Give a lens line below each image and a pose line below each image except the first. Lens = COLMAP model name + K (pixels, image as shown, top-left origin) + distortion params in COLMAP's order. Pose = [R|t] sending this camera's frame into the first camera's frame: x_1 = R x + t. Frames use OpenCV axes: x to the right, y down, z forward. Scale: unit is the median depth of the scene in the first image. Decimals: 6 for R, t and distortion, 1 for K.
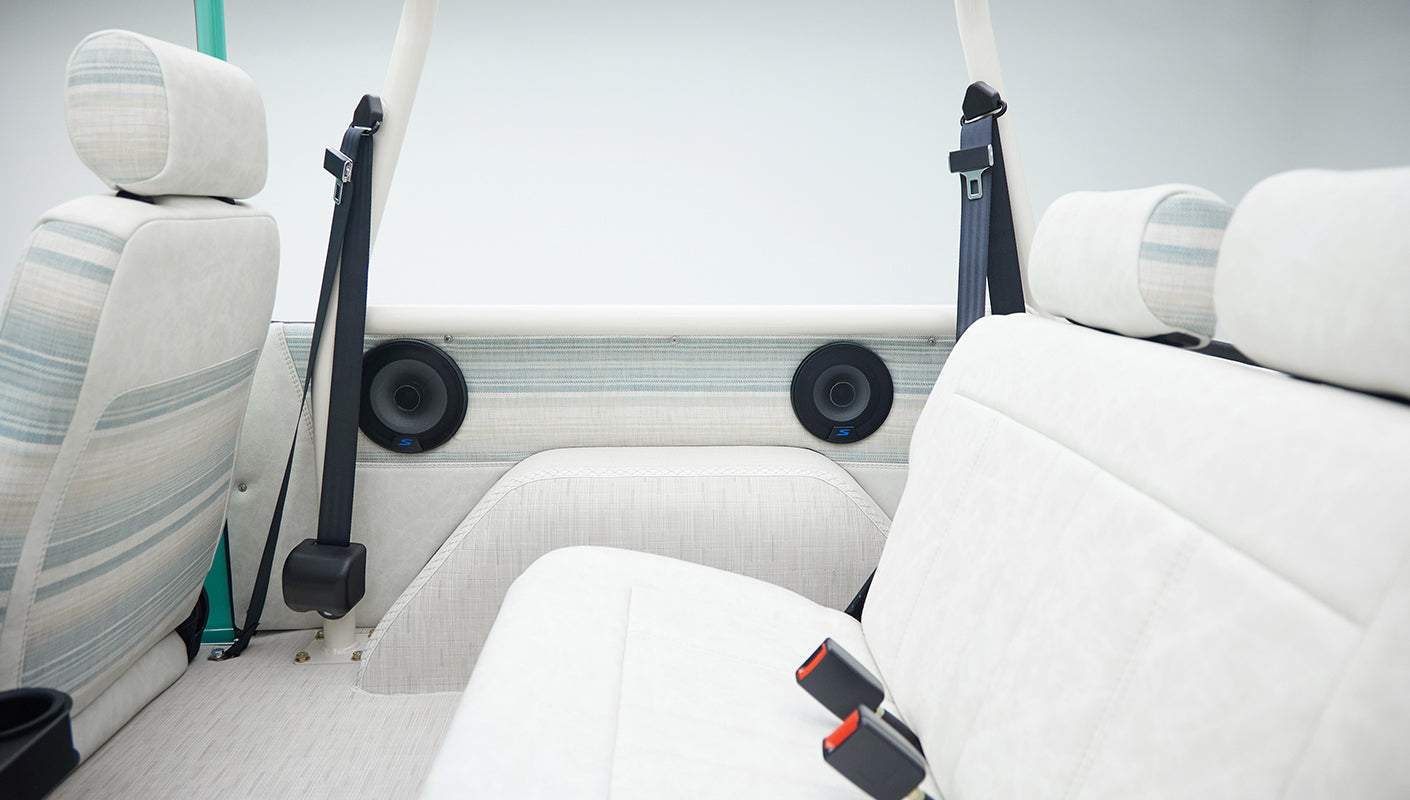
lens RADIAL K [[976.1, 0, 702.7], [0, 976.1, 366.7], [0, 0, 1]] dist [-0.003517, -0.002299]
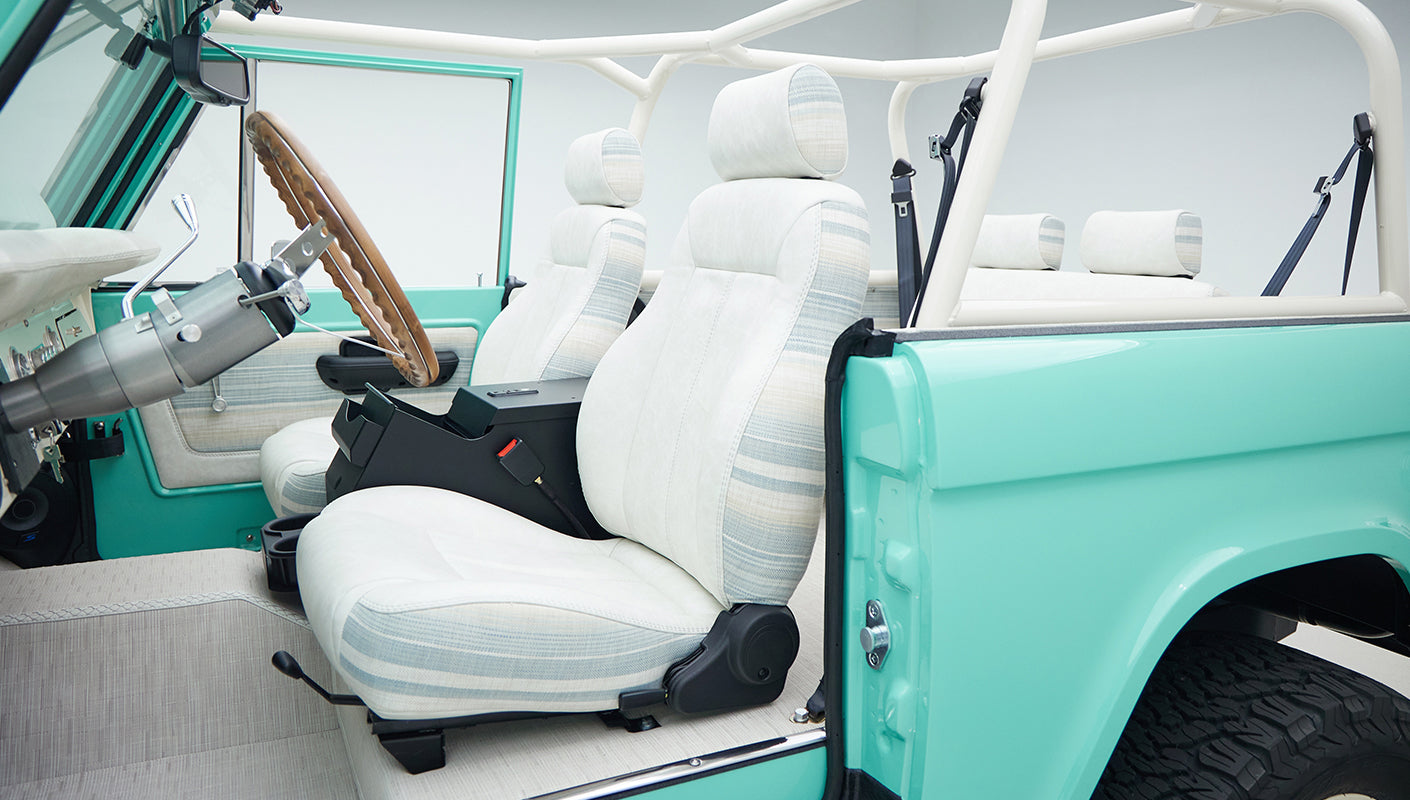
lens RADIAL K [[976.1, 0, 702.7], [0, 976.1, 366.7], [0, 0, 1]] dist [-0.003517, -0.002299]
pose [[0.919589, -0.042347, 0.390593, -0.917742], [0.047322, 0.998875, -0.003115, 0.125744], [-0.390021, 0.021349, 0.920558, -0.694544]]
